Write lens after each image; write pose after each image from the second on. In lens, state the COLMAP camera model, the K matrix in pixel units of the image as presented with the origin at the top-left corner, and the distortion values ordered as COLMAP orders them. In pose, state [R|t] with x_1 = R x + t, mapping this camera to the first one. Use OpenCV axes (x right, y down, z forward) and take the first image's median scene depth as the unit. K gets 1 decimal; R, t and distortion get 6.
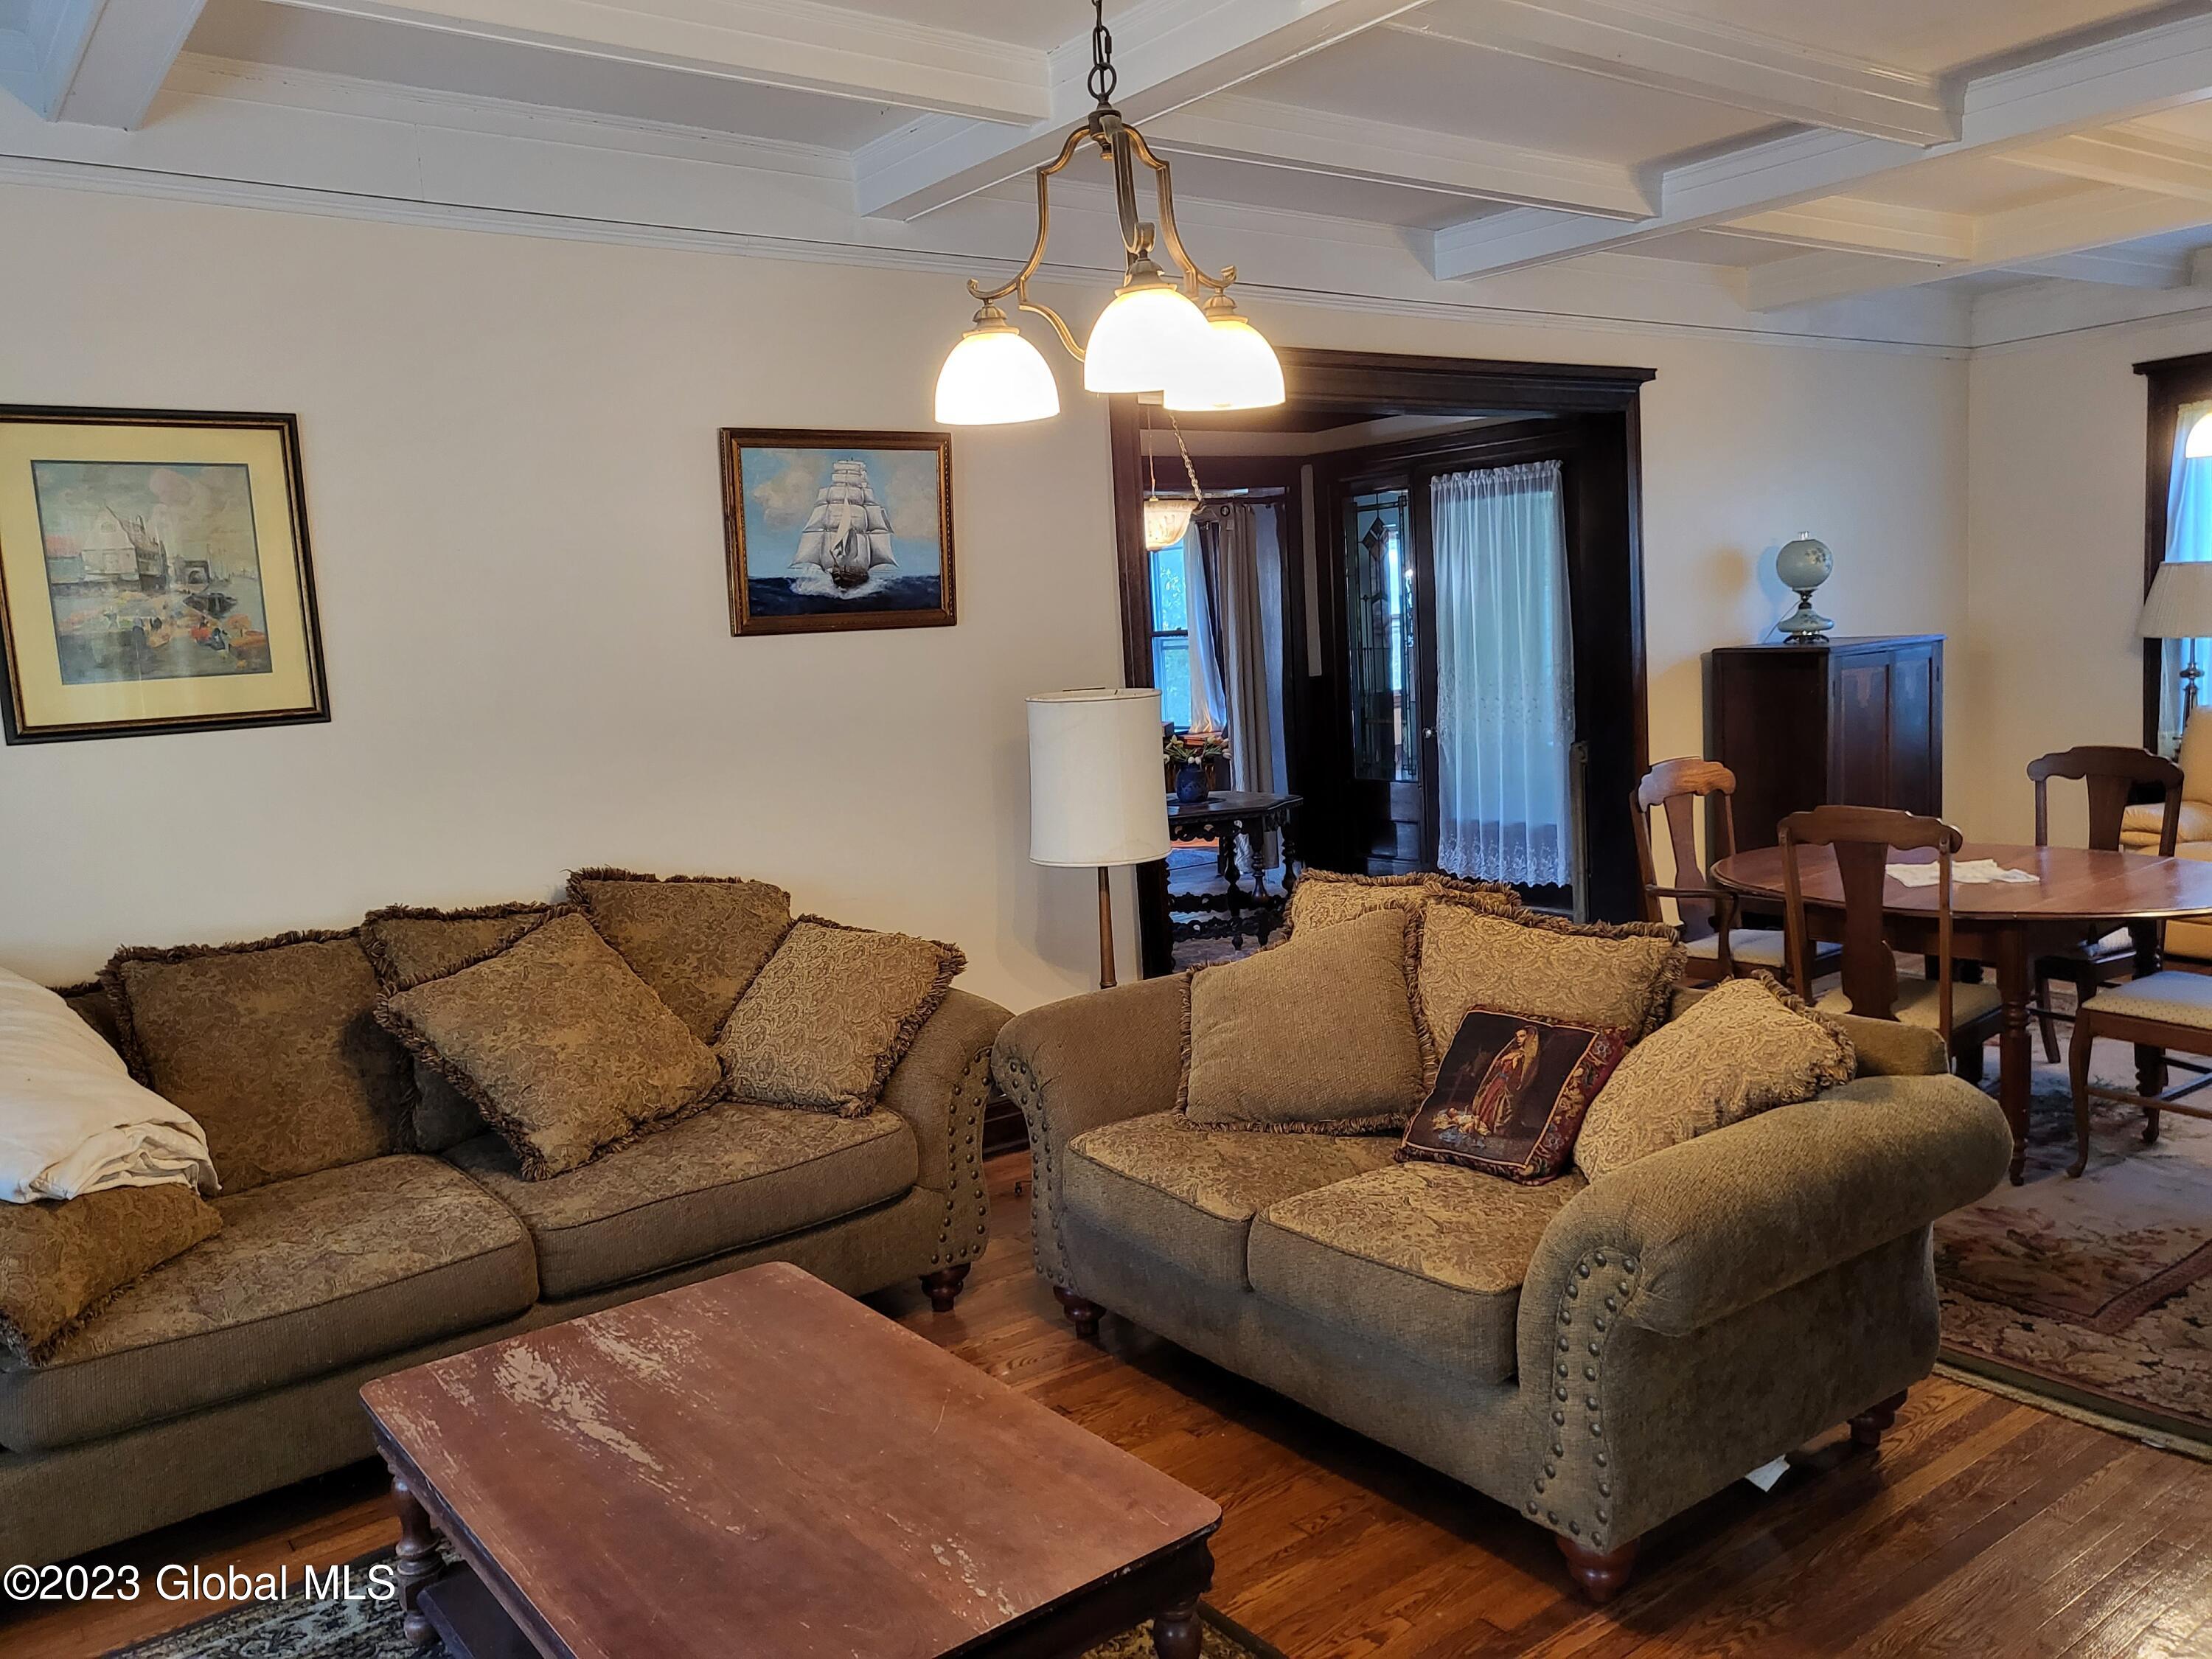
lens RADIAL K [[1712.4, 0, 1097.4], [0, 1712.4, 820.3], [0, 0, 1]] dist [-0.026260, 0.077170]
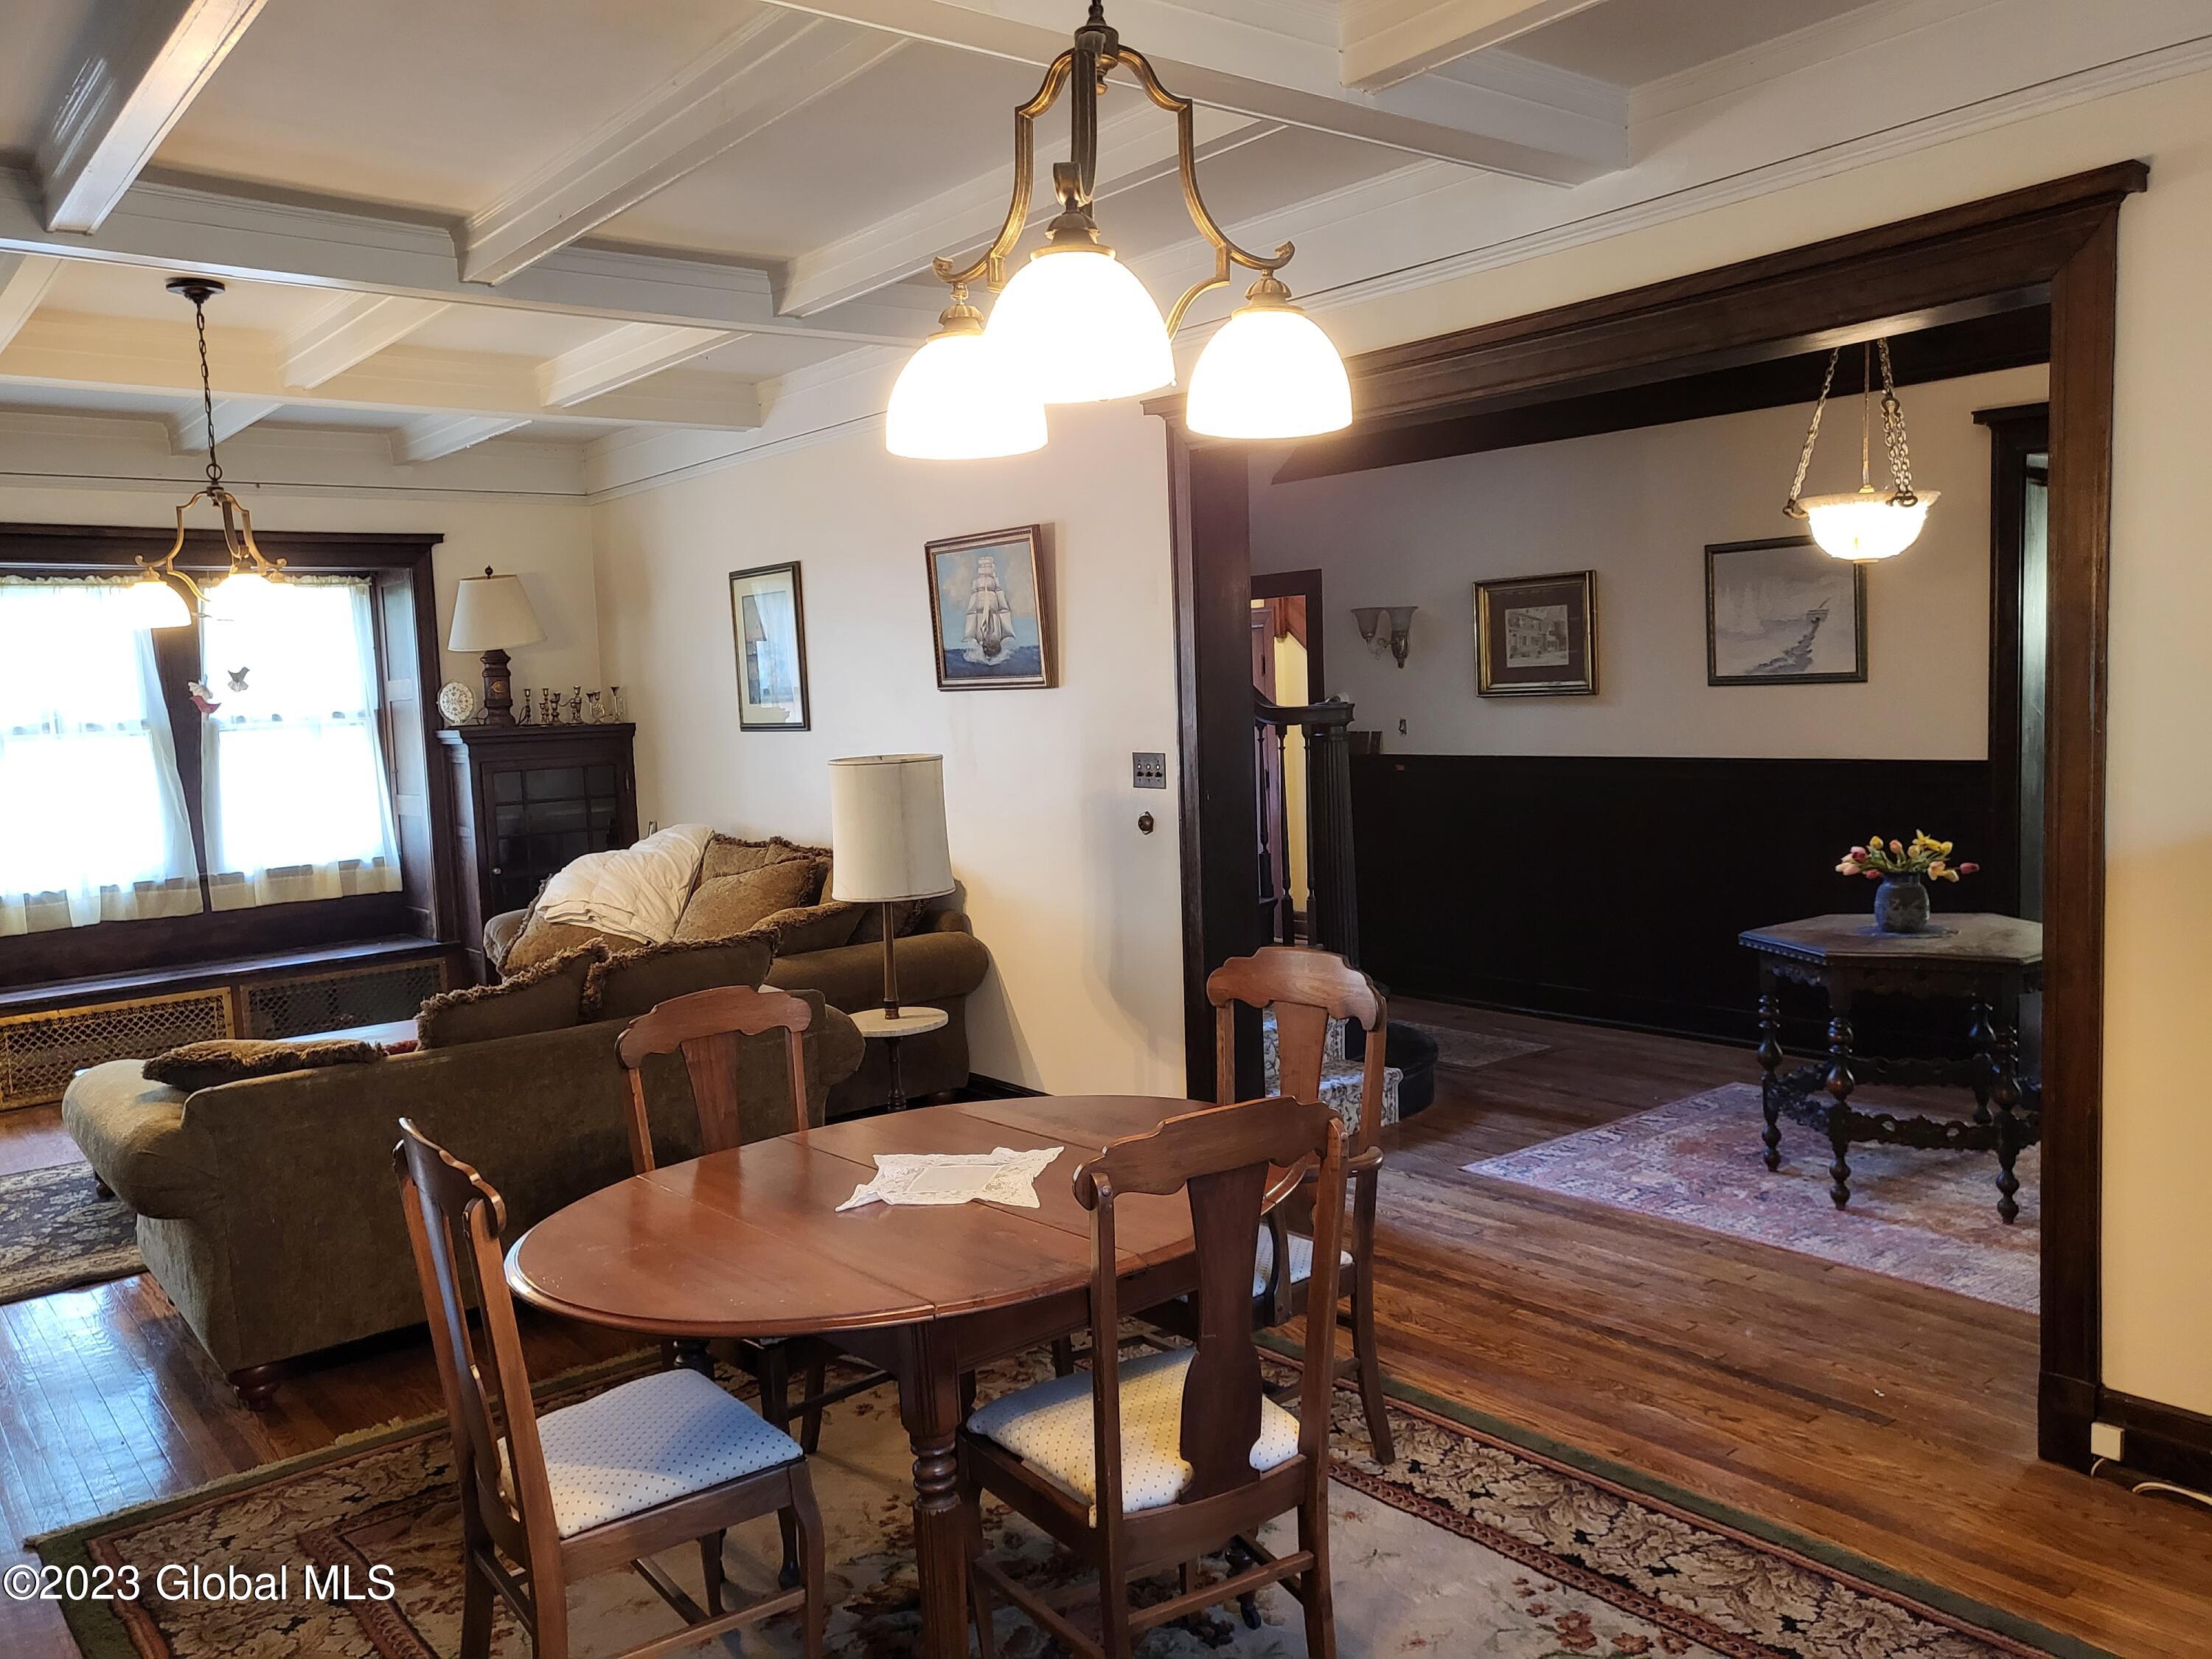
lens RADIAL K [[1712.4, 0, 1089.3], [0, 1712.4, 832.4], [0, 0, 1]] dist [-0.026260, 0.077170]
pose [[0.009685, 0.145083, -0.989372, 1.131726], [-0.081517, 0.986240, 0.143826, -0.197021], [0.996625, 0.079258, 0.021379, 1.063932]]
